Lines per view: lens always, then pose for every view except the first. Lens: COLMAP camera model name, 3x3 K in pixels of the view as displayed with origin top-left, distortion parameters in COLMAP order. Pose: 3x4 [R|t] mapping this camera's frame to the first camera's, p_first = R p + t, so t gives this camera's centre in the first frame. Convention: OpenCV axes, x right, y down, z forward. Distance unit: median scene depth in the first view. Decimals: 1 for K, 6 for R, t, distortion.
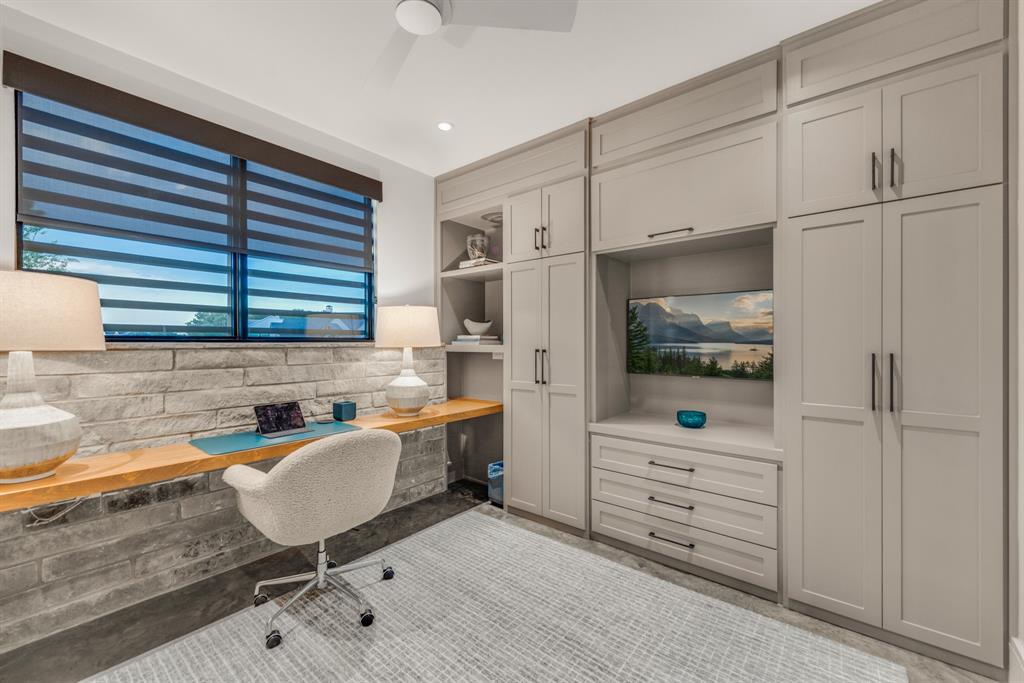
lens RADIAL K [[401.6, 0, 507.1], [0, 401.6, 344.9], [0, 0, 1]] dist [-0.000829, -0.000235]
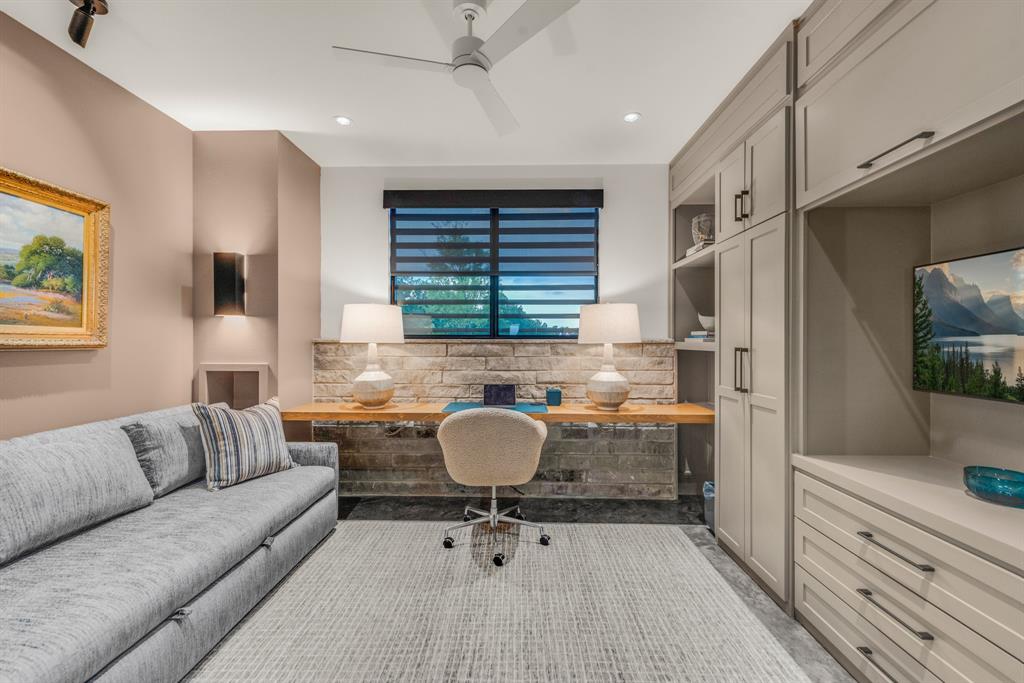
lens RADIAL K [[402.7, 0, 512.0], [0, 402.7, 341.5], [0, 0, 1]] dist [0.000532, -0.000104]
pose [[0.622516, 0.003682, -0.782599, 0.442444], [-0.005940, 0.999982, -0.000021, 0.001927], [0.782585, 0.004662, 0.622526, 0.169631]]
